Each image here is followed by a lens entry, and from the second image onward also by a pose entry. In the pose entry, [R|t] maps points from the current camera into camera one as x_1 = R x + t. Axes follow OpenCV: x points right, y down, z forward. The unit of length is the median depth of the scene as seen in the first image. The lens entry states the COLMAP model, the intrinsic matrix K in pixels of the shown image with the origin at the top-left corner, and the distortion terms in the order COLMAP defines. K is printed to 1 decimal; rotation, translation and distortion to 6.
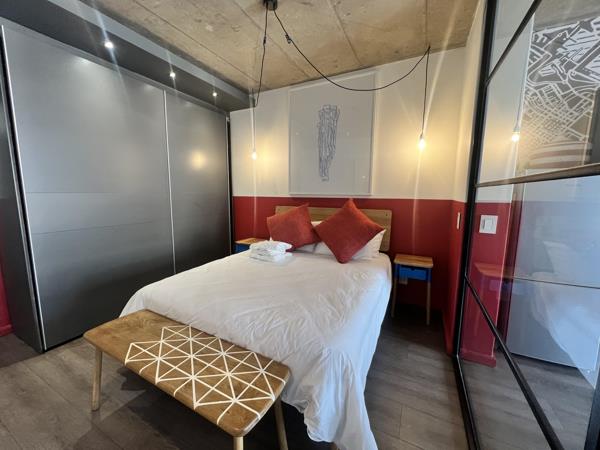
lens RADIAL K [[238.9, 0, 298.6], [0, 238.9, 223.4], [0, 0, 1]] dist [-0.001921, 0.000383]
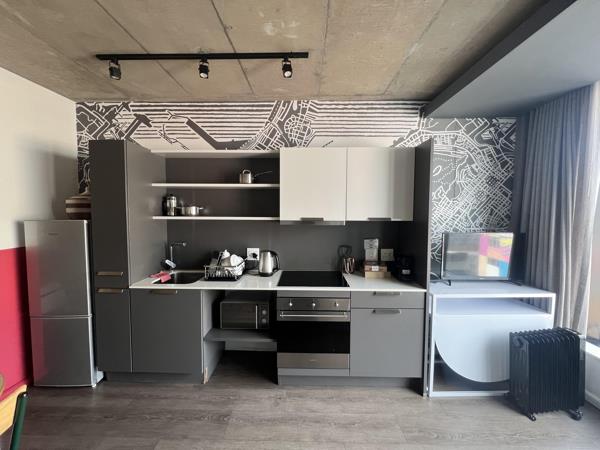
lens RADIAL K [[238.9, 0, 300.0], [0, 238.9, 224.1], [0, 0, 1]] dist [-0.001921, 0.000383]
pose [[0.900509, -0.030709, 0.433751, 1.428000], [0.059850, 0.996763, -0.053685, -0.058958], [-0.430699, 0.074304, 0.899432, -0.515265]]
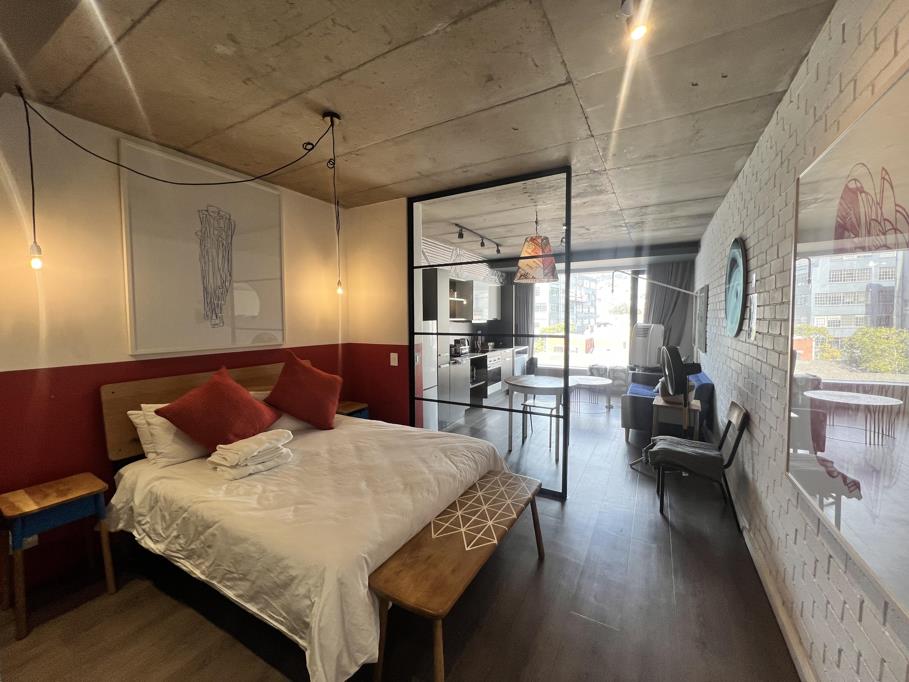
lens RADIAL K [[361.9, 0, 452.0], [0, 361.9, 338.0], [0, 0, 1]] dist [-0.001921, 0.000383]
pose [[0.039958, -0.062509, 0.997244, -1.200630], [0.131869, 0.989641, 0.056749, -0.187466], [-0.990461, 0.129238, 0.047787, 0.567003]]
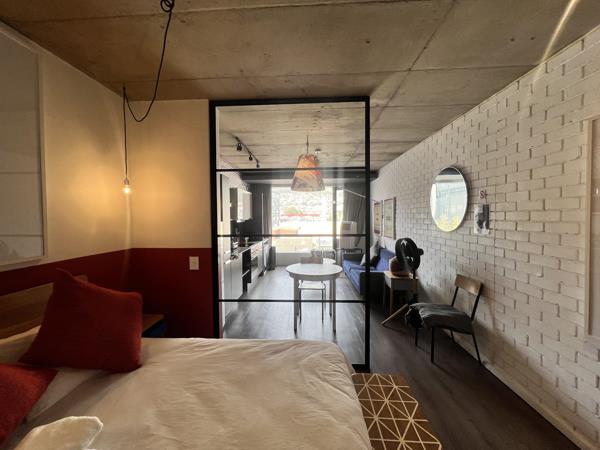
lens RADIAL K [[238.9, 0, 297.5], [0, 238.9, 222.6], [0, 0, 1]] dist [-0.001921, 0.000383]
pose [[-0.411130, -0.030192, 0.911077, -0.651448], [0.120522, 0.988877, 0.087157, -0.254051], [-0.903574, 0.145637, -0.402918, 0.953321]]
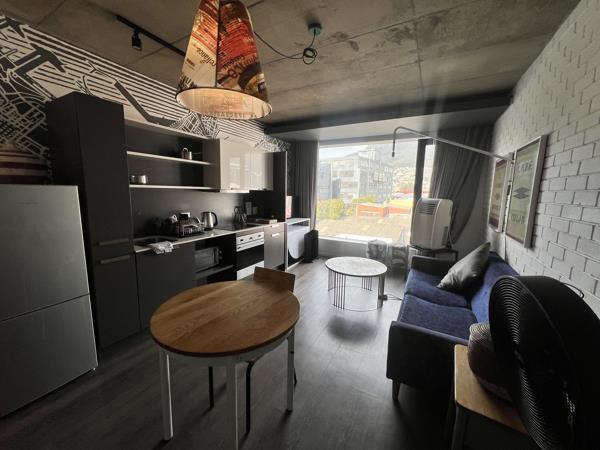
lens RADIAL K [[238.9, 0, 297.8], [0, 238.9, 224.4], [0, 0, 1]] dist [-0.001921, 0.000383]
pose [[0.036001, -0.144566, 0.988840, 0.211988], [0.111049, 0.983932, 0.139806, -0.075720], [-0.993163, 0.104776, 0.051476, -0.058359]]
